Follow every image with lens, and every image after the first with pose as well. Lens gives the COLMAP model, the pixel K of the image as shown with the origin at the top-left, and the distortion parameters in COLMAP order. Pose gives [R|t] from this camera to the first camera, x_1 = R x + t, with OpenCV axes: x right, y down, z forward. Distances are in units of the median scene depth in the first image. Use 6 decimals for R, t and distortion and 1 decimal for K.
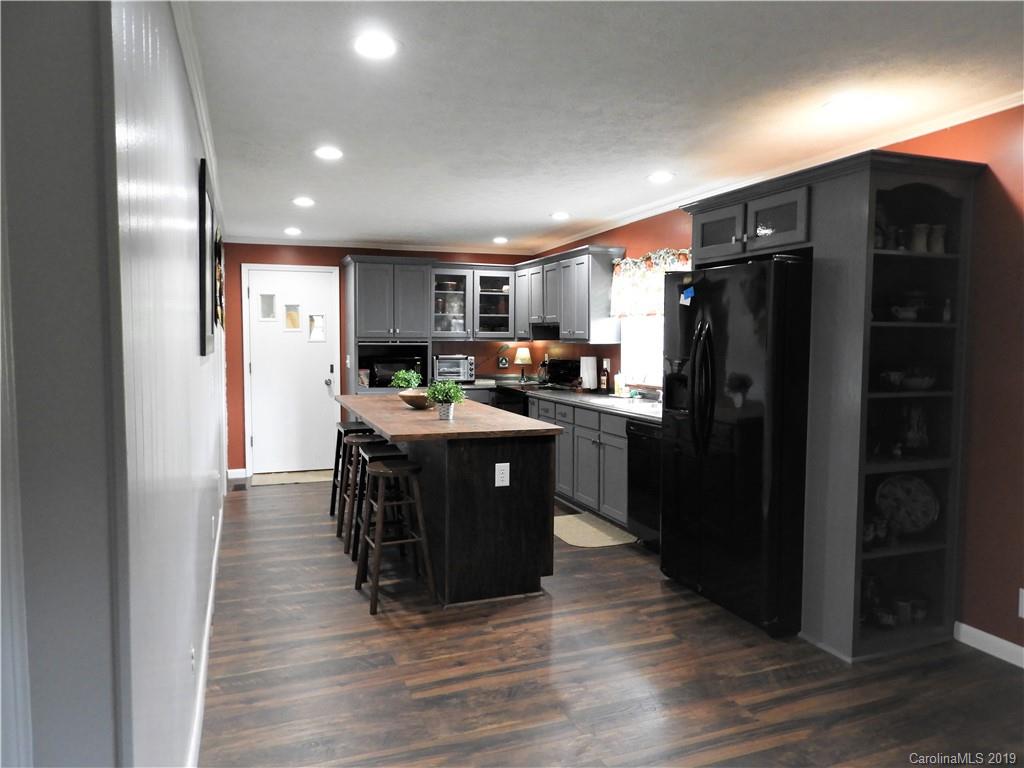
lens RADIAL K [[722.6, 0, 512.6], [0, 722.6, 384.2], [0, 0, 1]] dist [0.000534, 0.001223]
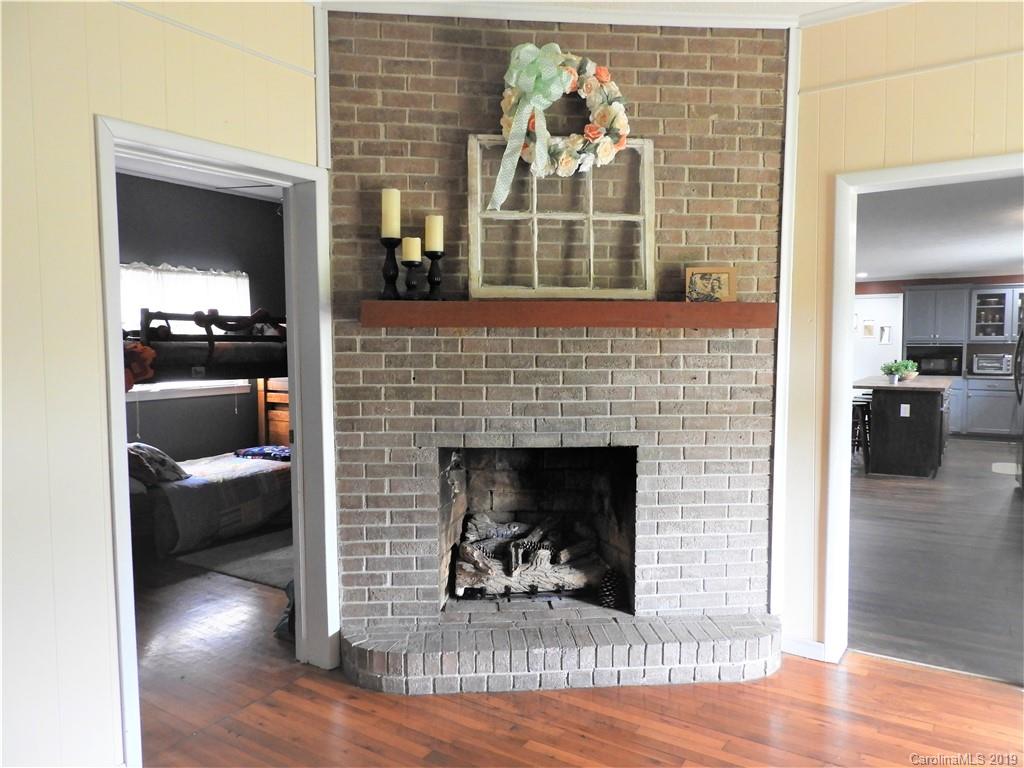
lens RADIAL K [[722.6, 0, 518.4], [0, 722.6, 383.1], [0, 0, 1]] dist [0.000534, 0.001223]
pose [[0.603785, 0.036497, -0.796312, 0.559517], [-0.048889, 0.998766, 0.008707, 0.054693], [0.795647, 0.033674, 0.604824, -0.610392]]
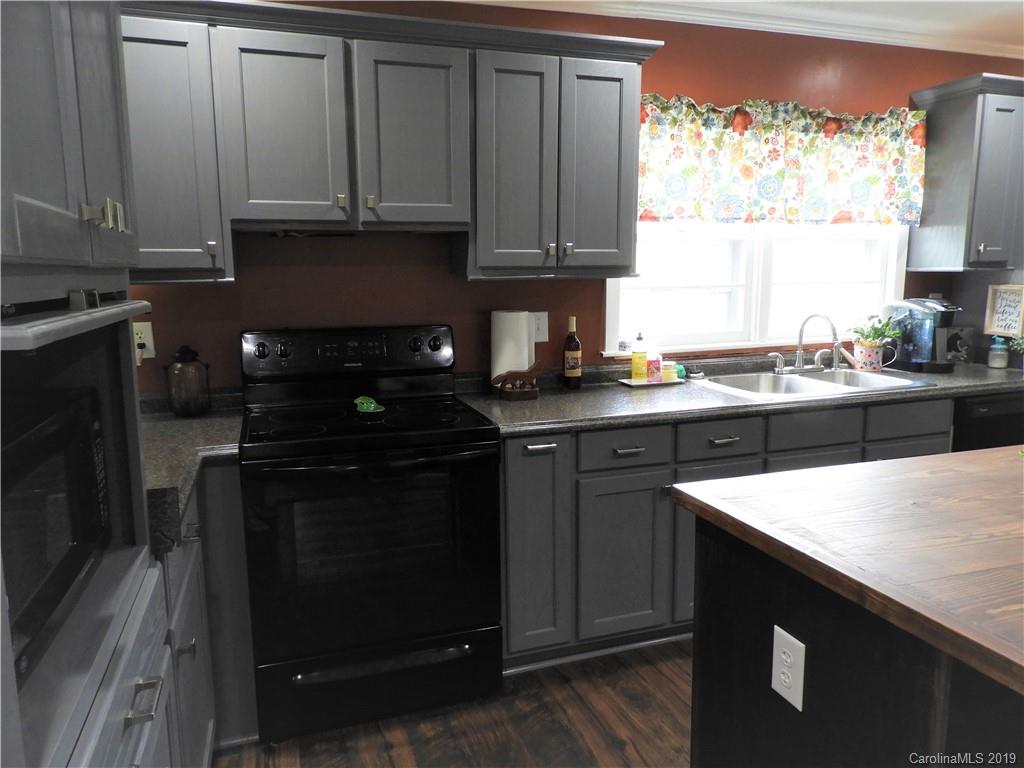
lens RADIAL K [[722.6, 0, 513.8], [0, 722.6, 379.2], [0, 0, 1]] dist [0.000534, 0.001223]
pose [[0.023017, -0.154960, 0.987653, -0.337807], [0.077857, 0.985192, 0.152759, -0.067624], [-0.996699, 0.073380, 0.034740, 1.061791]]
